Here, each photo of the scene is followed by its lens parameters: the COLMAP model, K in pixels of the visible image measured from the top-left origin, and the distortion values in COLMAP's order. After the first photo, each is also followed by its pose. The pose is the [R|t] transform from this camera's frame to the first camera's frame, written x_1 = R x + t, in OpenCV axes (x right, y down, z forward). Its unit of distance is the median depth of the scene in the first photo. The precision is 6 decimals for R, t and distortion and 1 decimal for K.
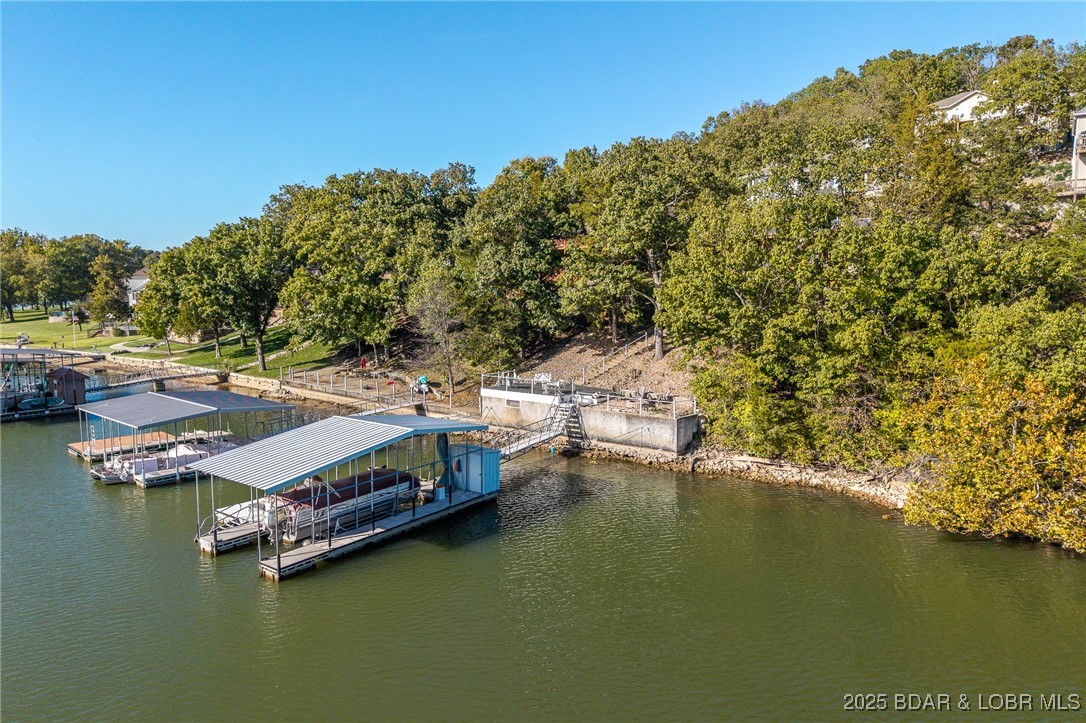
lens RADIAL K [[728.4, 0, 544.6], [0, 728.4, 361.1], [0, 0, 1]] dist [0.026018, -0.025001]
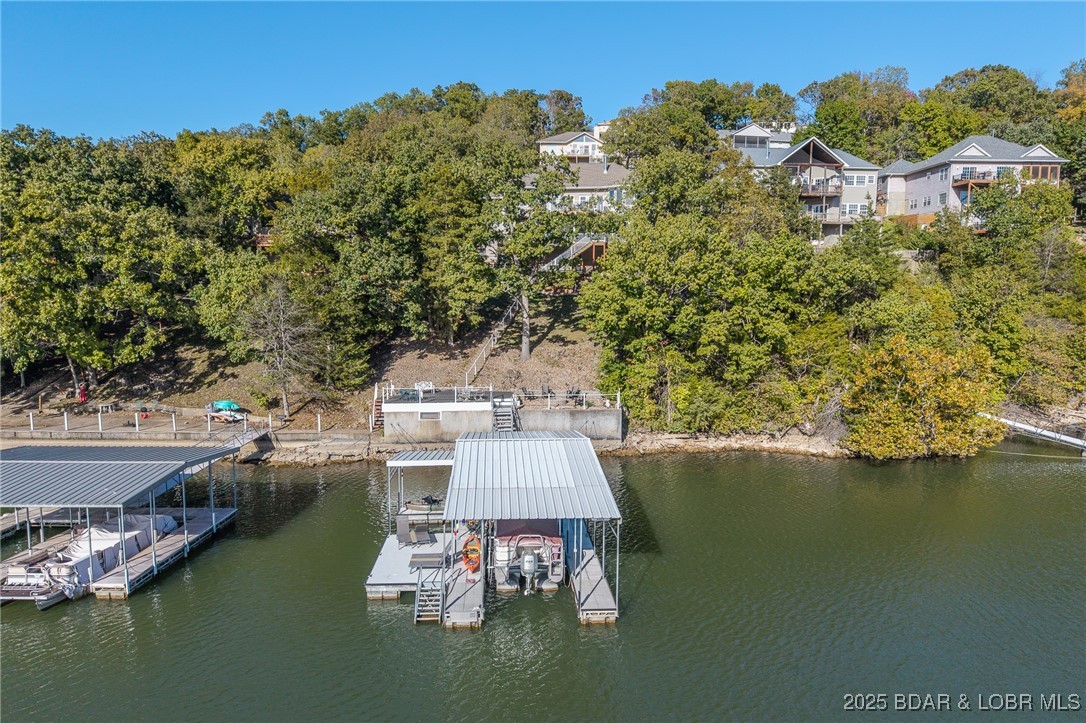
lens RADIAL K [[728.4, 0, 544.6], [0, 728.4, 361.1], [0, 0, 1]] dist [0.026018, -0.025001]
pose [[0.733971, -0.057075, 0.676779, -0.545572], [0.064536, 0.997815, 0.014159, -0.012745], [-0.676108, 0.033285, 0.736050, 0.237676]]
